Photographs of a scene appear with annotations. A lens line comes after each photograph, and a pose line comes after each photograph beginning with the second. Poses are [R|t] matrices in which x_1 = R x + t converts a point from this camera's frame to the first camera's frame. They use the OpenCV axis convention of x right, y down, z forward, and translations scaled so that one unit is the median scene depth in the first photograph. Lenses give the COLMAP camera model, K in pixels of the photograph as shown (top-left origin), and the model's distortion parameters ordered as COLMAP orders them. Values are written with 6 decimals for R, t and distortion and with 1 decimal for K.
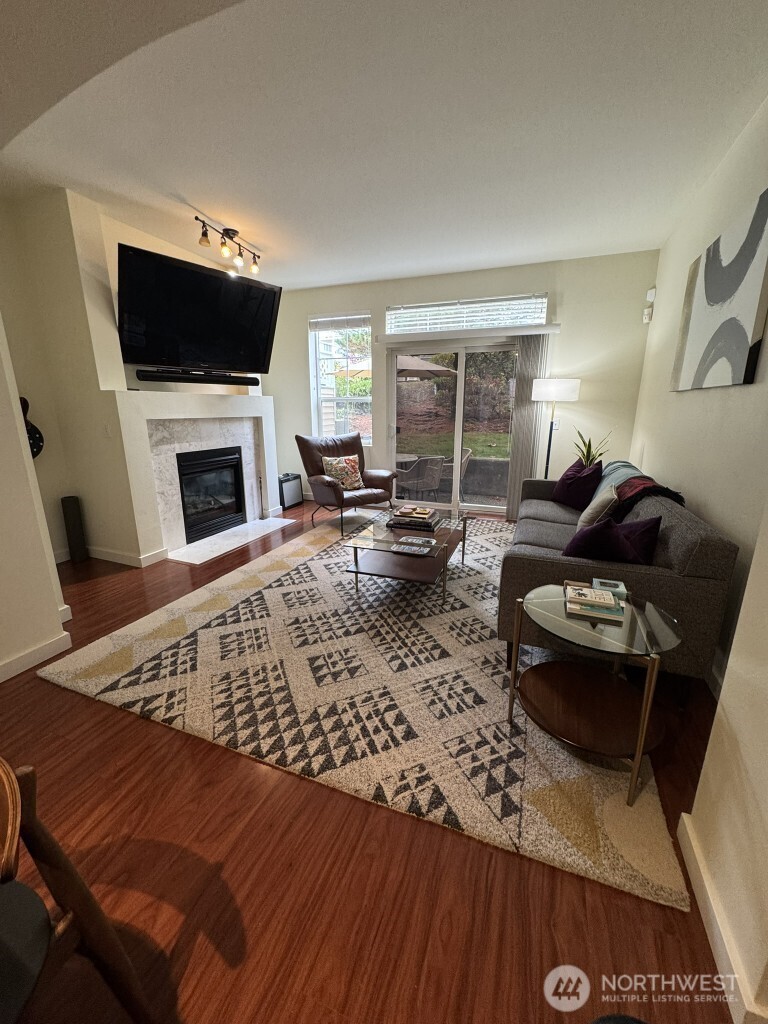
lens RADIAL K [[408.2, 0, 384.0], [0, 408.2, 512.0], [0, 0, 1]] dist [-0.002455, -0.000147]
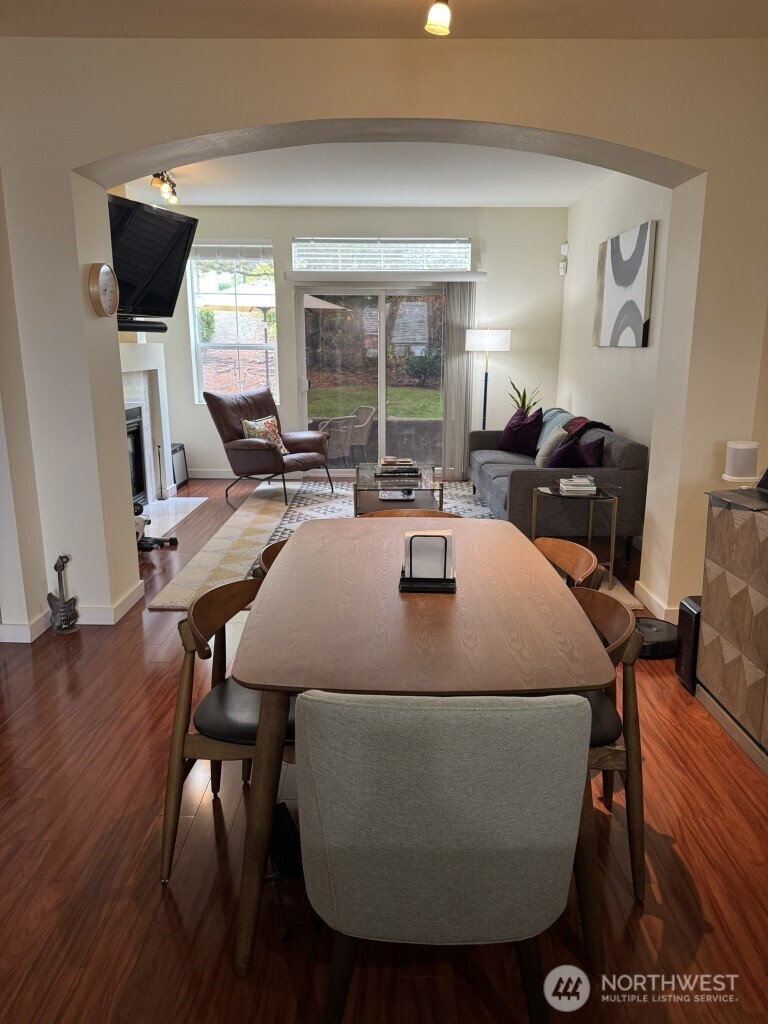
lens RADIAL K [[716.1, 0, 384.0], [0, 716.1, 512.0], [0, 0, 1]] dist [0.163852, -0.314314]
pose [[0.933416, -0.081168, 0.349494, -0.563019], [0.088999, 0.996011, -0.006376, 0.127380], [-0.347583, 0.037056, 0.936917, -0.659379]]
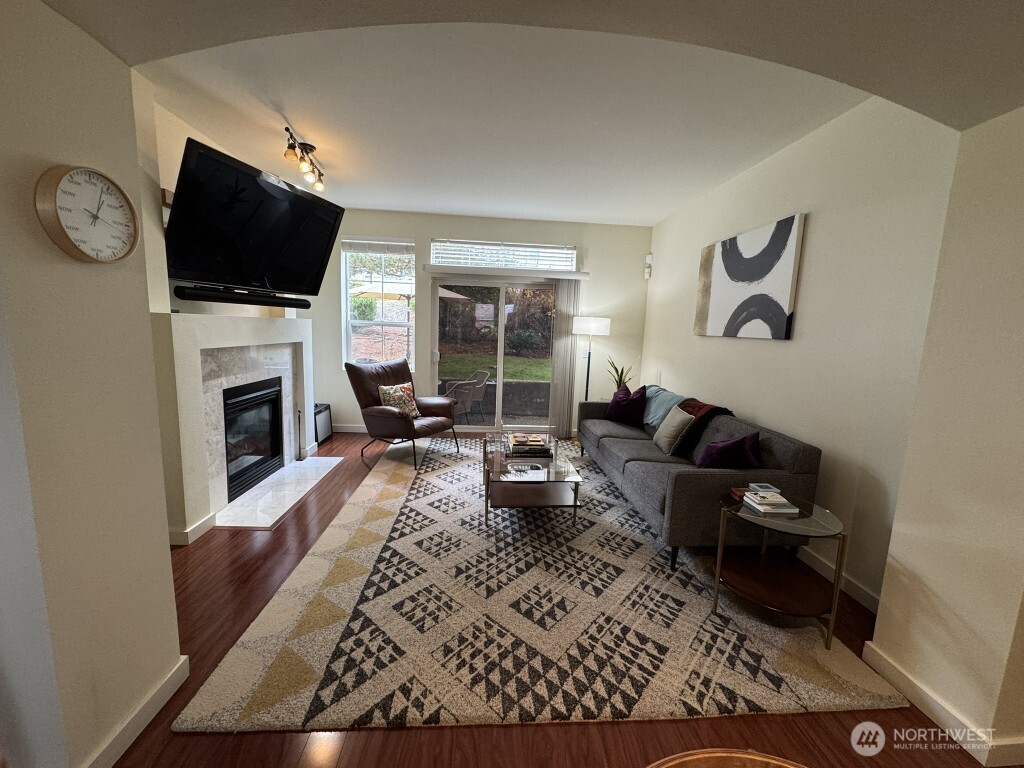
lens RADIAL K [[408.2, 0, 512.0], [0, 408.2, 384.0], [0, 0, 1]] dist [-0.002455, -0.000147]
pose [[0.904242, -0.025350, 0.426267, -0.371446], [0.070341, 0.993442, -0.090136, -0.047004], [-0.421187, 0.111489, 0.900095, 0.048071]]
